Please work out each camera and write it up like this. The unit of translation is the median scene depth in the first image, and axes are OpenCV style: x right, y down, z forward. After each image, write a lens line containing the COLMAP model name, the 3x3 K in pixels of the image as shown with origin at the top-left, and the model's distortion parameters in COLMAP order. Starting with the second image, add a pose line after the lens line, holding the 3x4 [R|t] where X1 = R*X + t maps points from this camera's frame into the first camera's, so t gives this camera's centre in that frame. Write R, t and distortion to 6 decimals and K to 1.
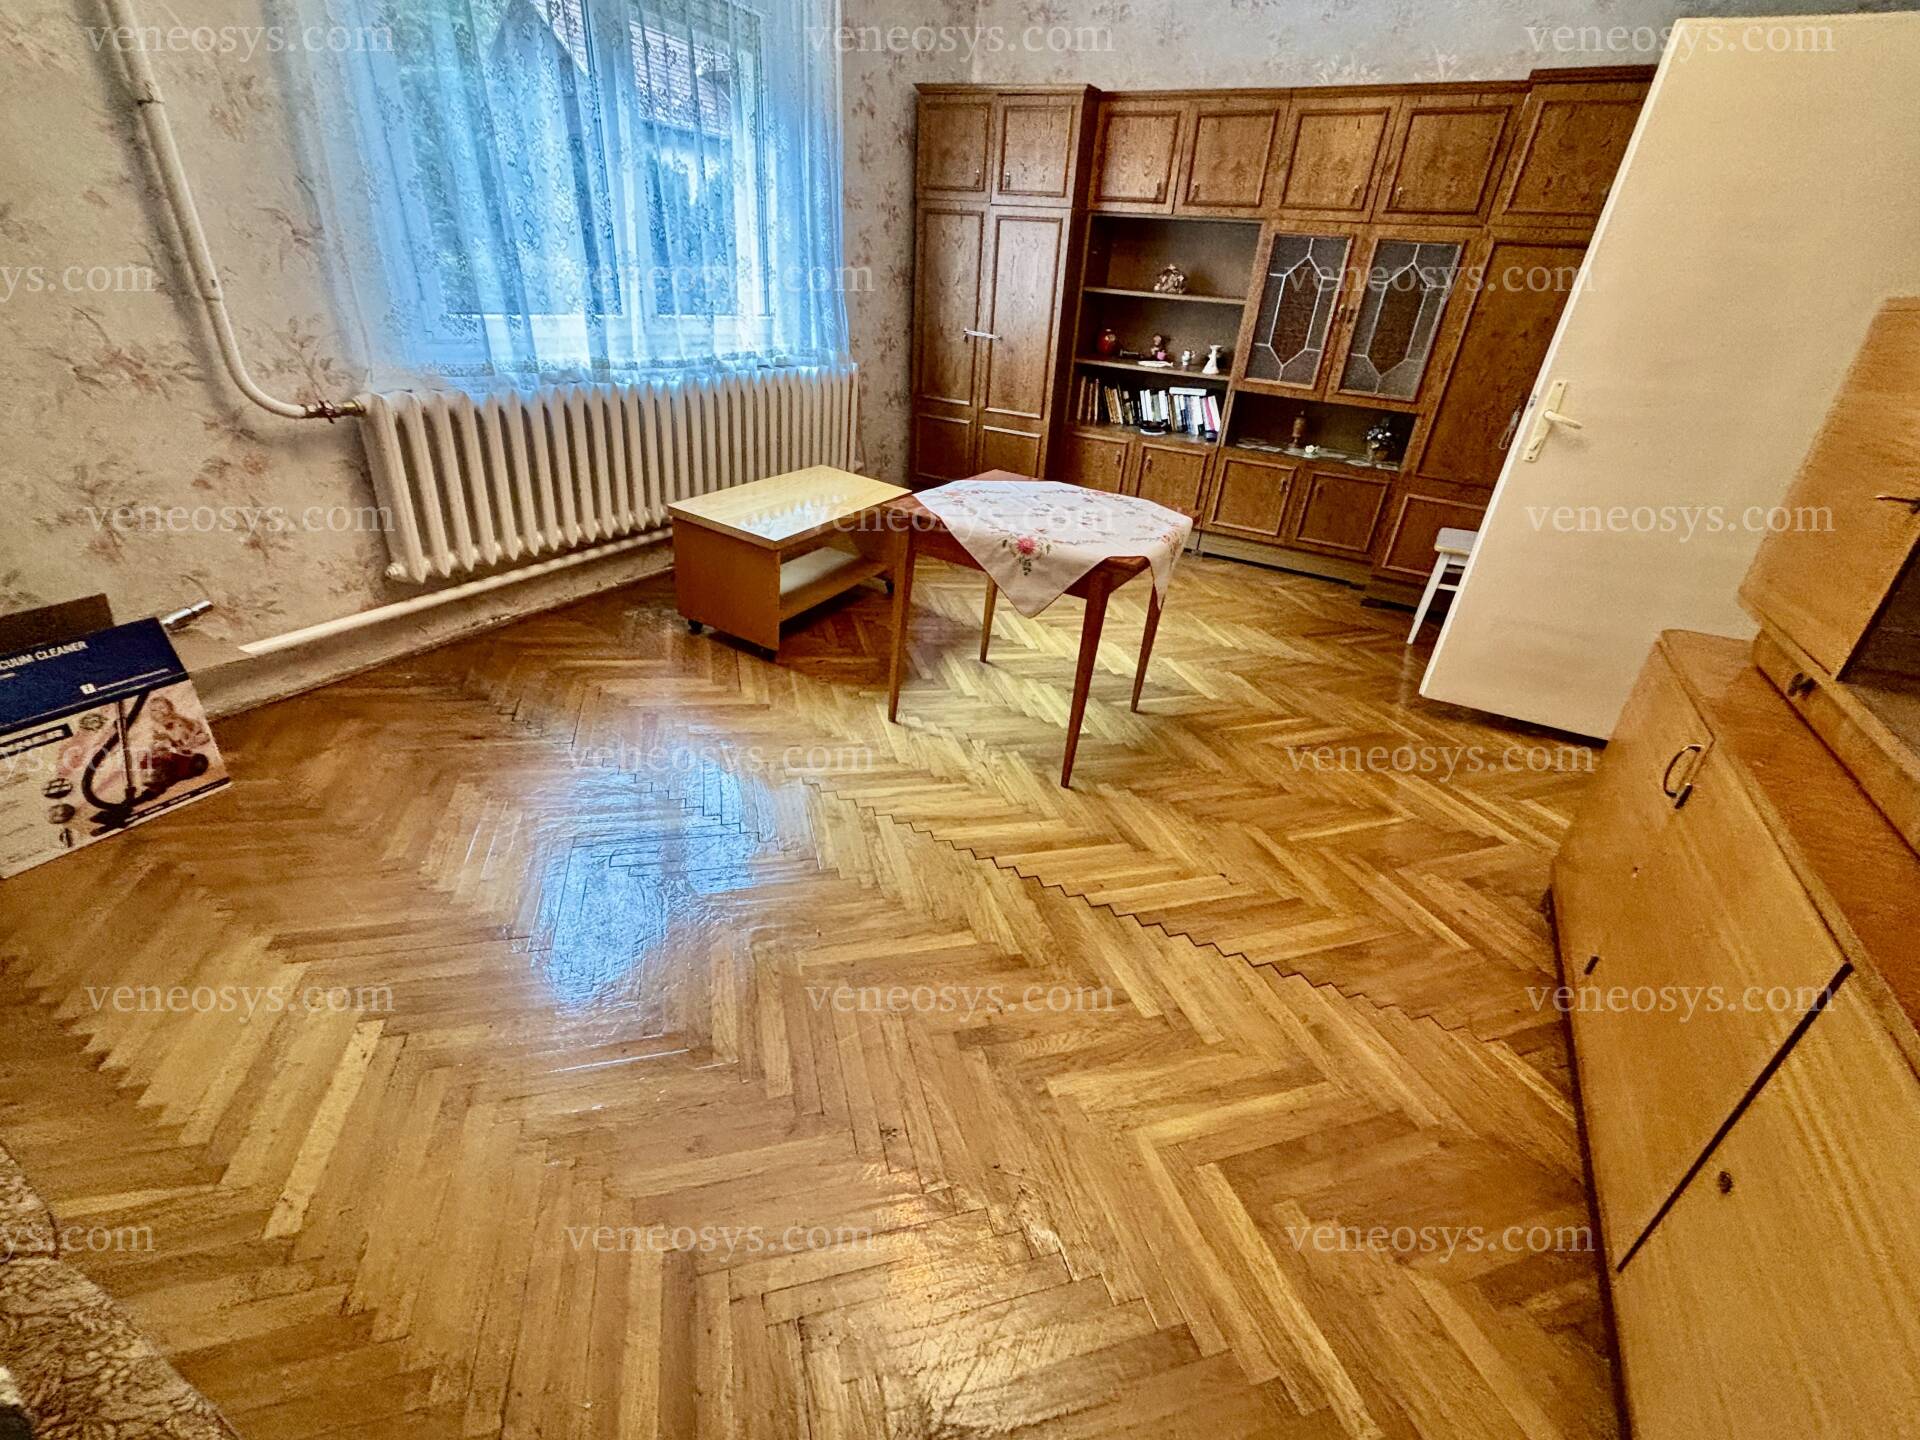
lens RADIAL K [[825.9, 0, 954.8], [0, 825.9, 727.8], [0, 0, 1]] dist [0.018522, -0.011775]
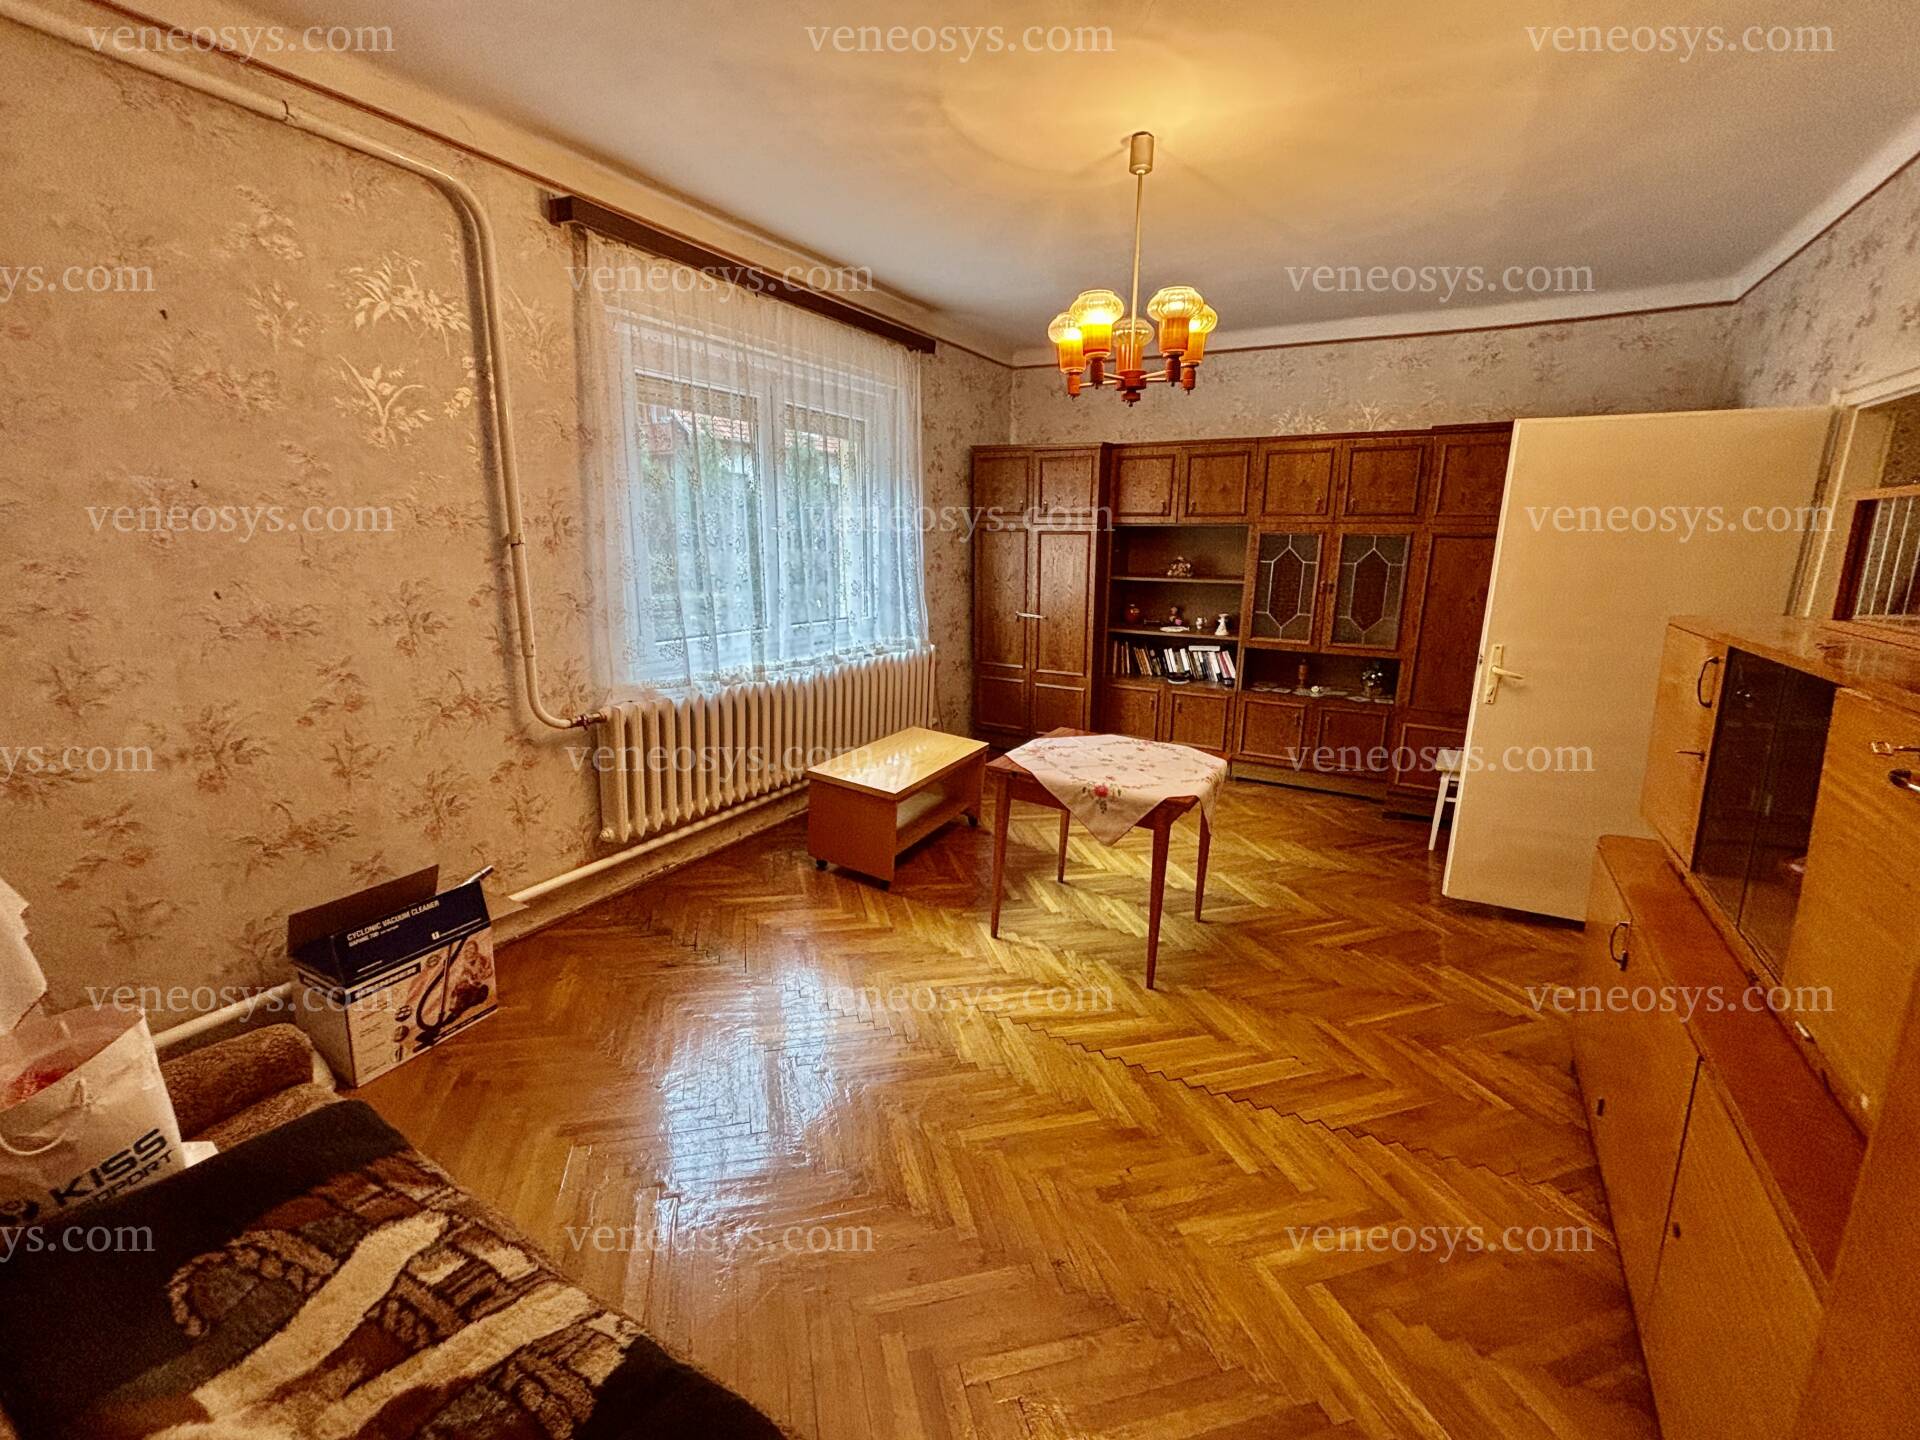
lens RADIAL K [[825.9, 0, 954.8], [0, 825.9, 727.8], [0, 0, 1]] dist [0.018522, -0.011775]
pose [[0.998110, -0.052778, -0.031489, -0.078283], [0.042601, 0.963451, -0.264476, 0.013245], [0.044297, 0.262635, 0.963878, -0.227375]]
